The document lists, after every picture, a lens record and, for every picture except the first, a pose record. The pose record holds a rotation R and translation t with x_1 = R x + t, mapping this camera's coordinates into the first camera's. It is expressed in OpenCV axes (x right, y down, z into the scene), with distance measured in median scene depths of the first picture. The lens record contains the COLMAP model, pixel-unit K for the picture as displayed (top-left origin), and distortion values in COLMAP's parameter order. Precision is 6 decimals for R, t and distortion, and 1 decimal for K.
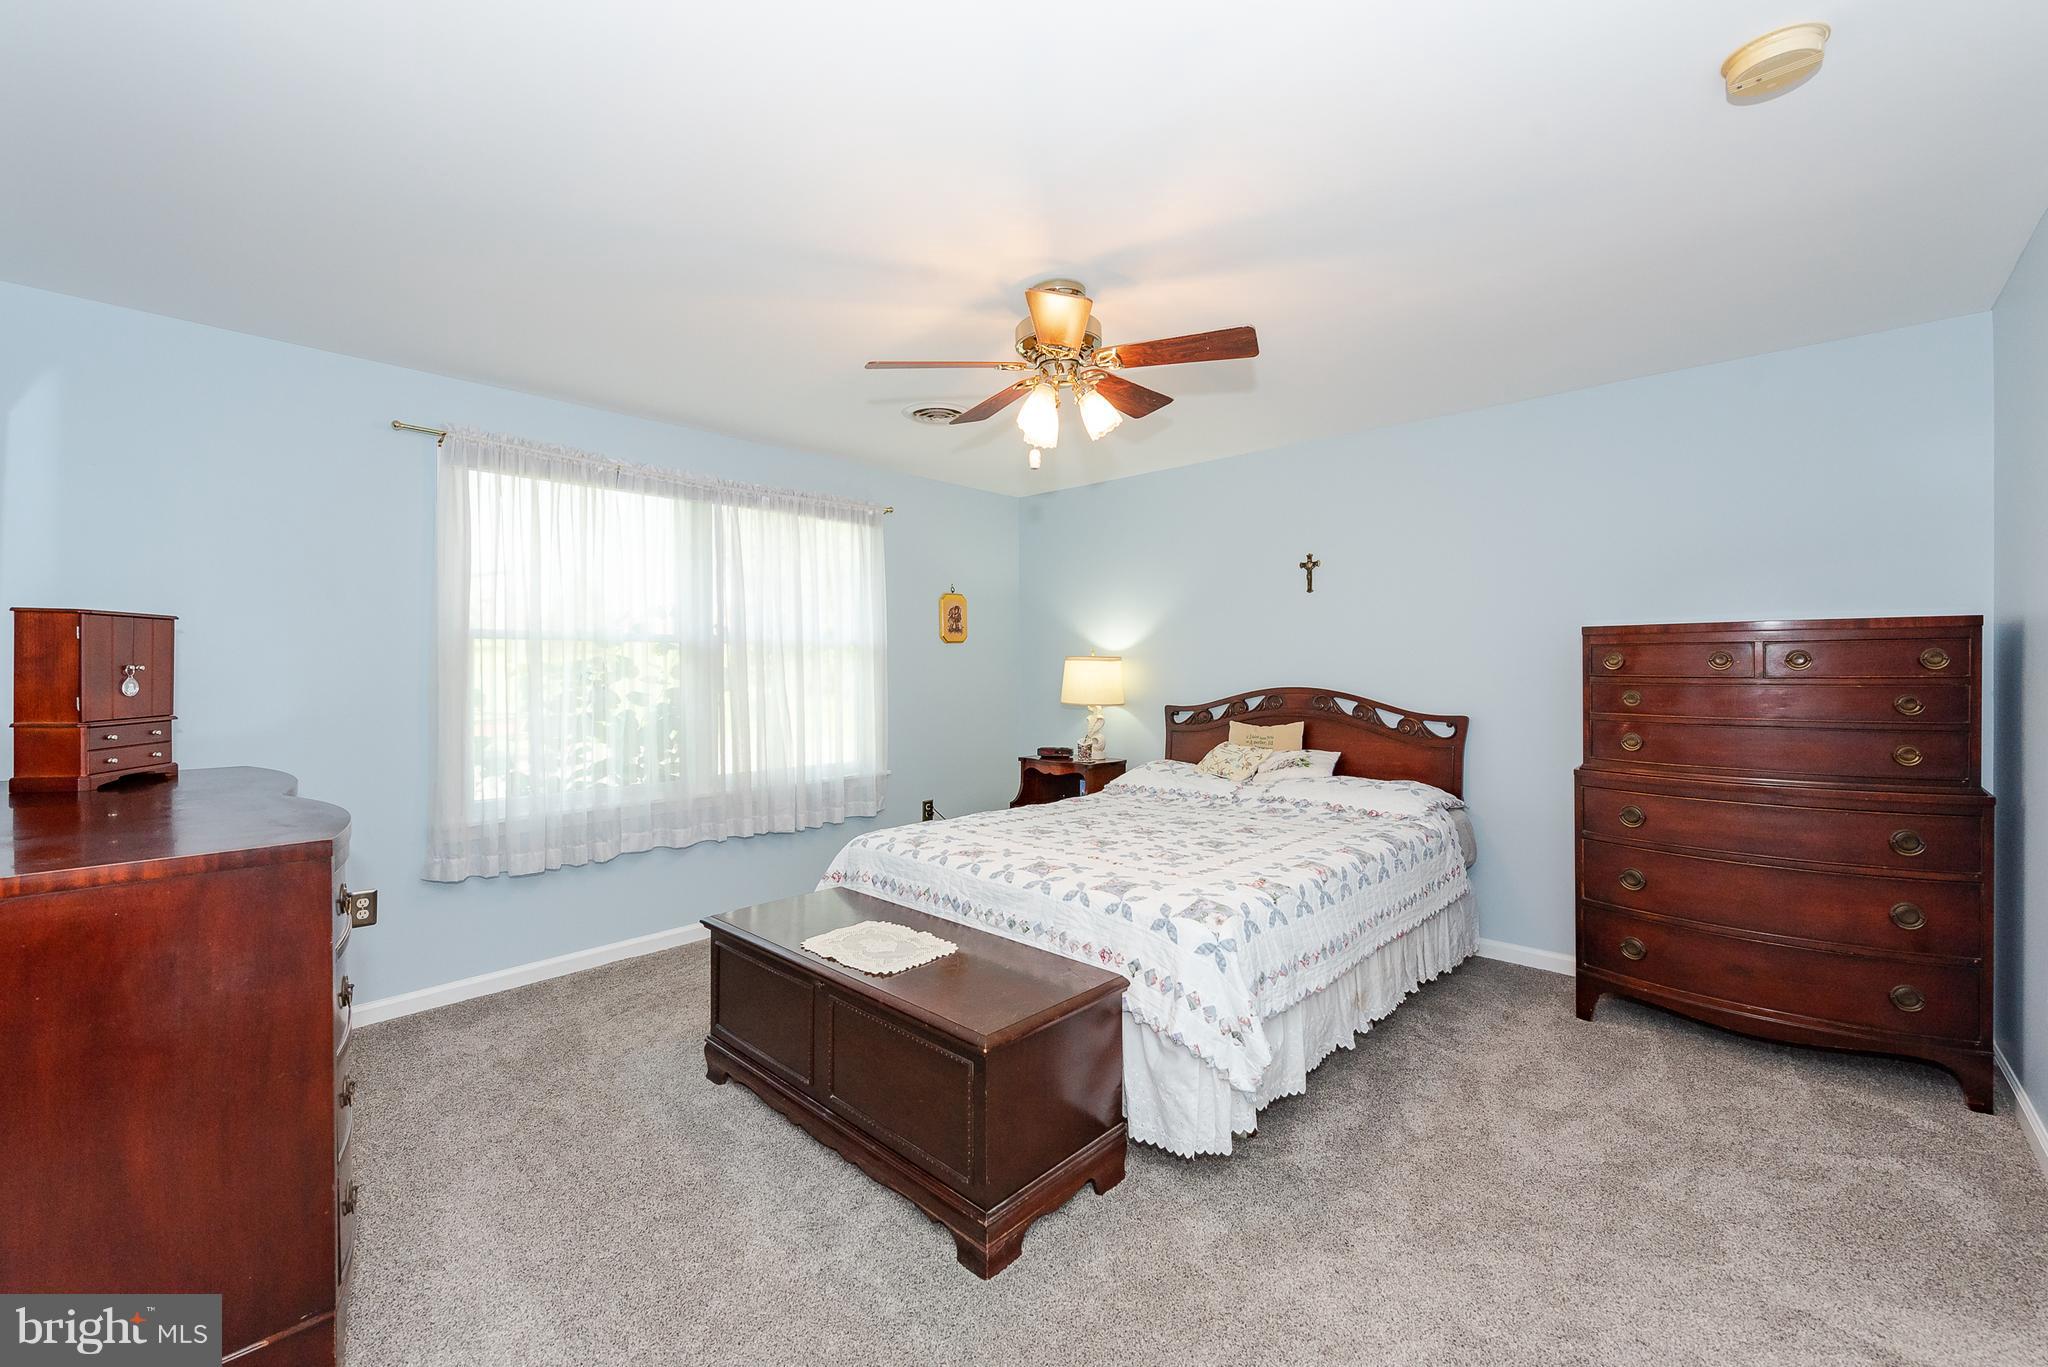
lens RADIAL K [[827.0, 0, 1021.2], [0, 827.0, 680.8], [0, 0, 1]] dist [0.006856, -0.000412]
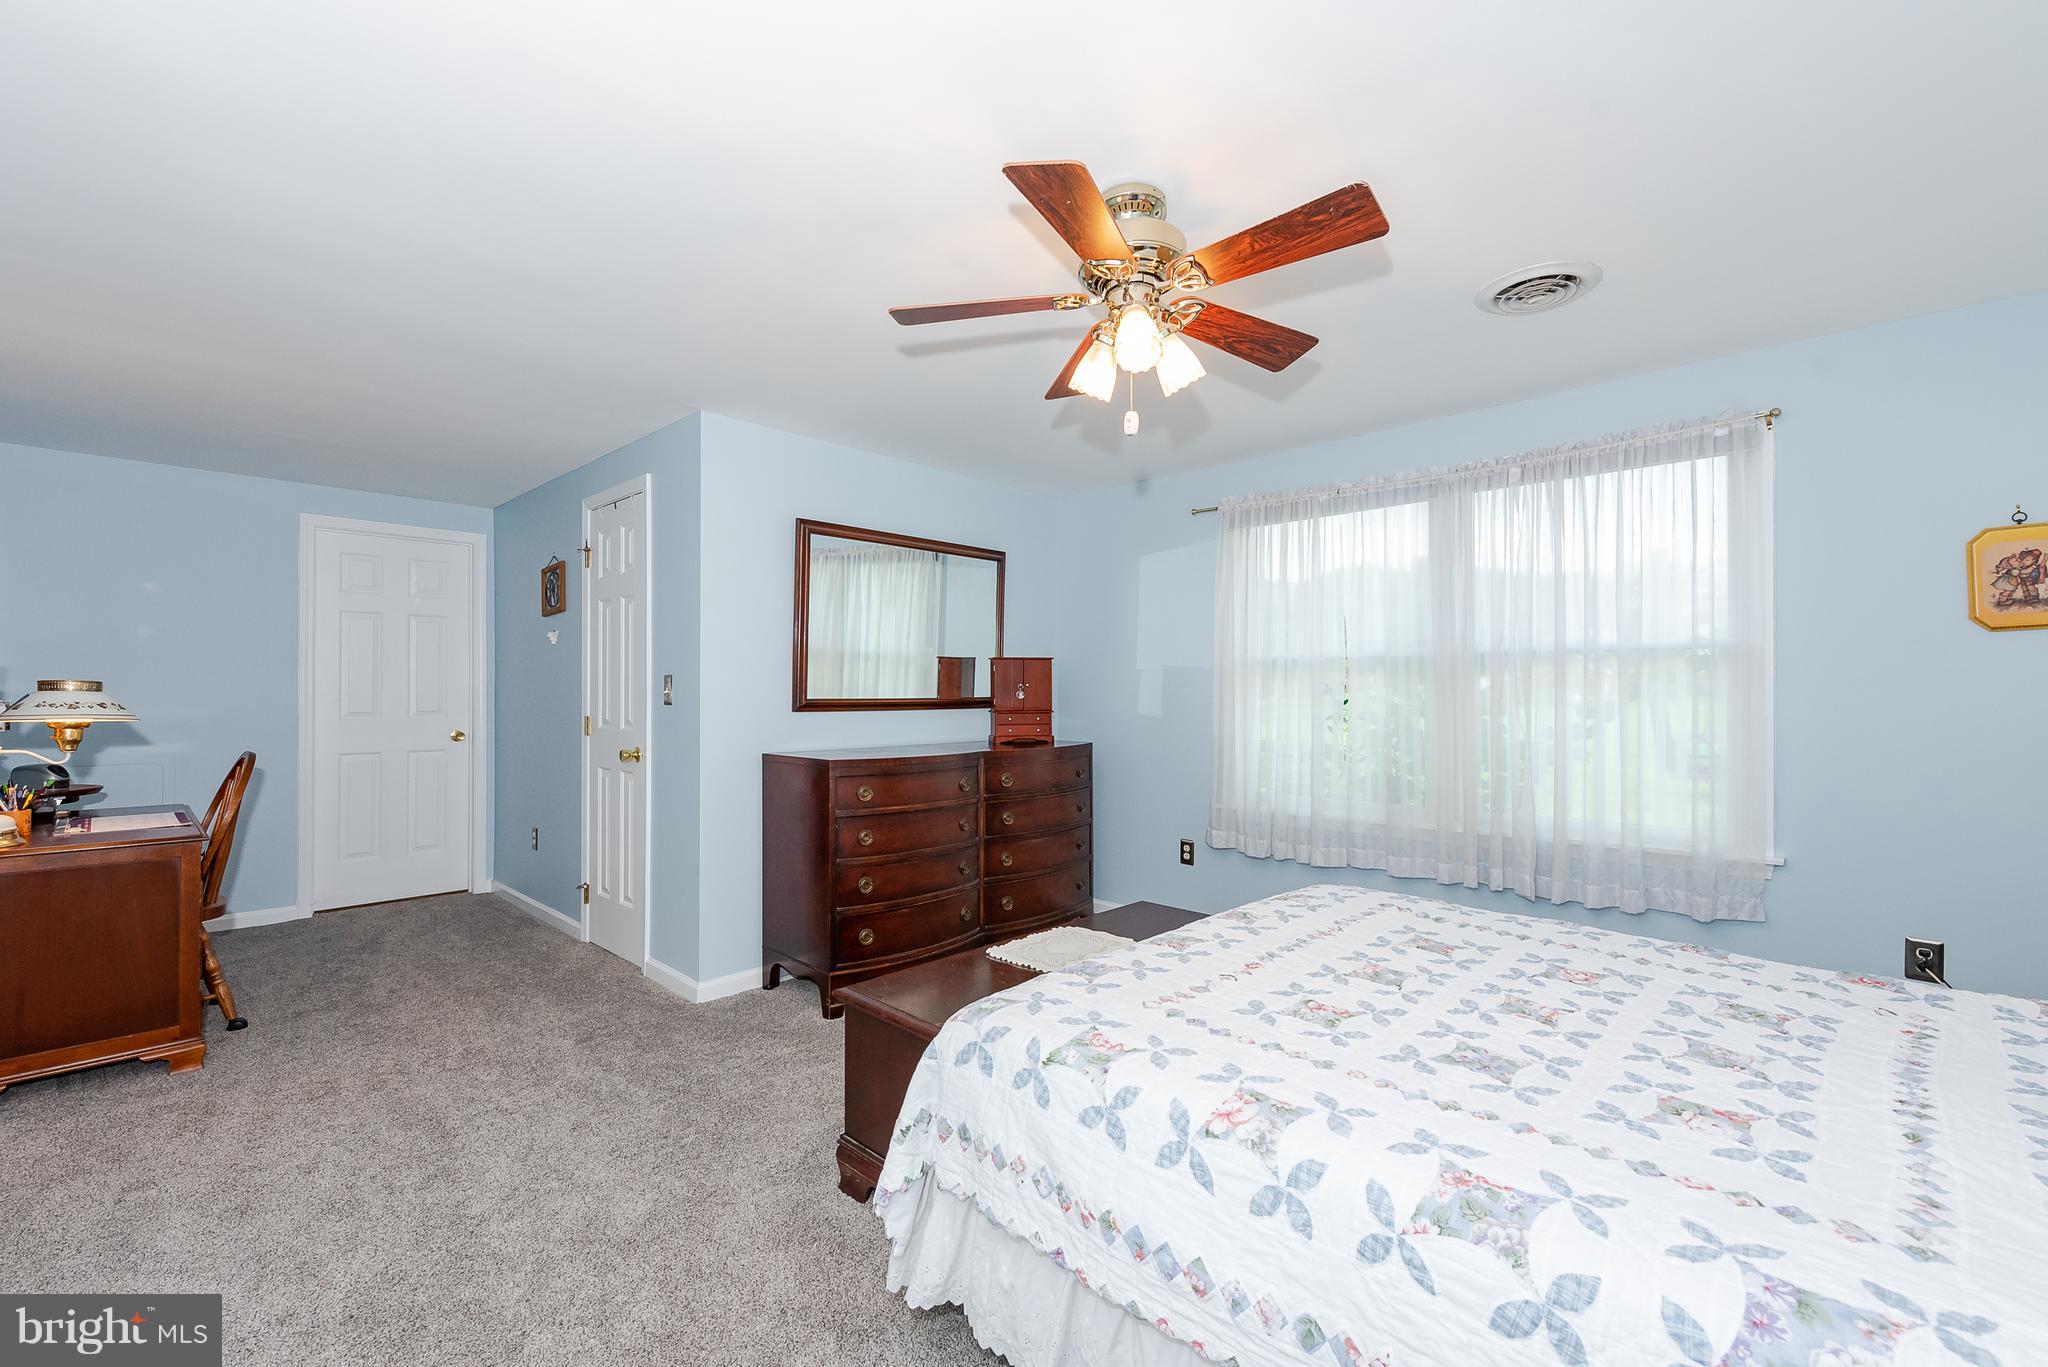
lens RADIAL K [[827.0, 0, 1021.2], [0, 827.0, 680.8], [0, 0, 1]] dist [0.006856, -0.000412]
pose [[0.032845, -0.000319, -0.999460, 0.534437], [-0.015626, 0.999878, -0.000832, -0.014164], [0.999338, 0.015645, 0.032836, 0.561016]]
